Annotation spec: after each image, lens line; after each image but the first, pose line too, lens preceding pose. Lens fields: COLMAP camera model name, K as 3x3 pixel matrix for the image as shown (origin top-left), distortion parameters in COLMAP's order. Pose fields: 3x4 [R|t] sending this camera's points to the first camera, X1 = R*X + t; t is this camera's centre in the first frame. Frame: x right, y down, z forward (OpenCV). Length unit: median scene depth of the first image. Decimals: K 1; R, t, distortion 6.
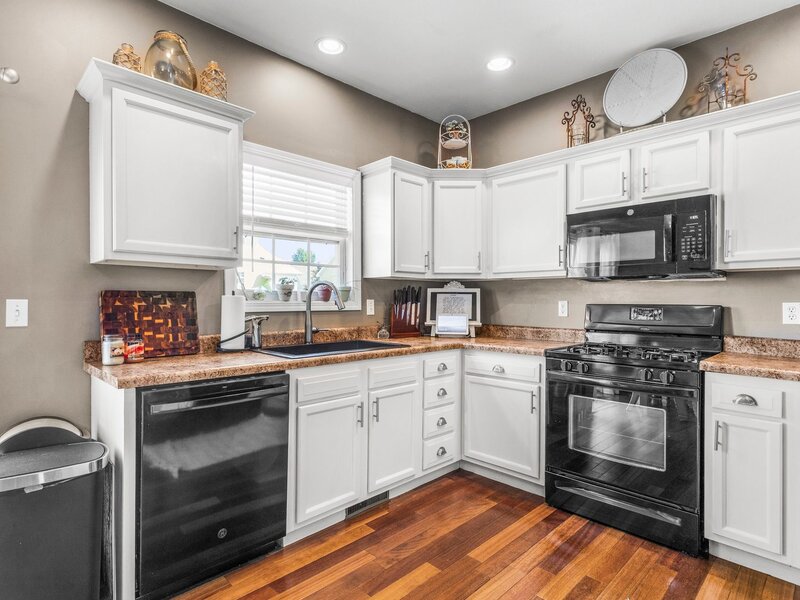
lens RADIAL K [[438.7, 0, 394.5], [0, 438.7, 299.1], [0, 0, 1]] dist [0.000173, 0.004866]
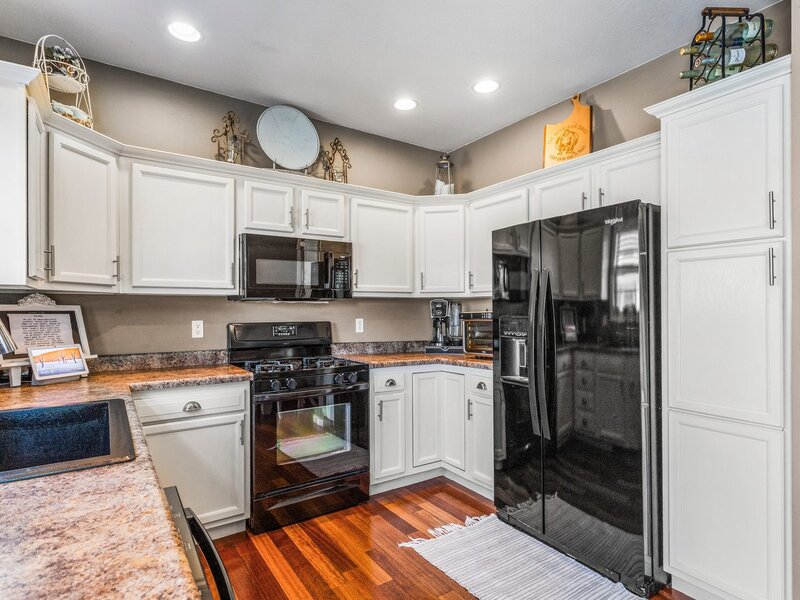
lens RADIAL K [[438.7, 0, 399.5], [0, 438.7, 305.7], [0, 0, 1]] dist [0.000173, 0.004866]
pose [[0.178370, 0.007081, 0.983938, -0.508675], [0.004431, 0.999958, -0.007999, -0.020884], [-0.983953, 0.005787, 0.178331, 0.486556]]
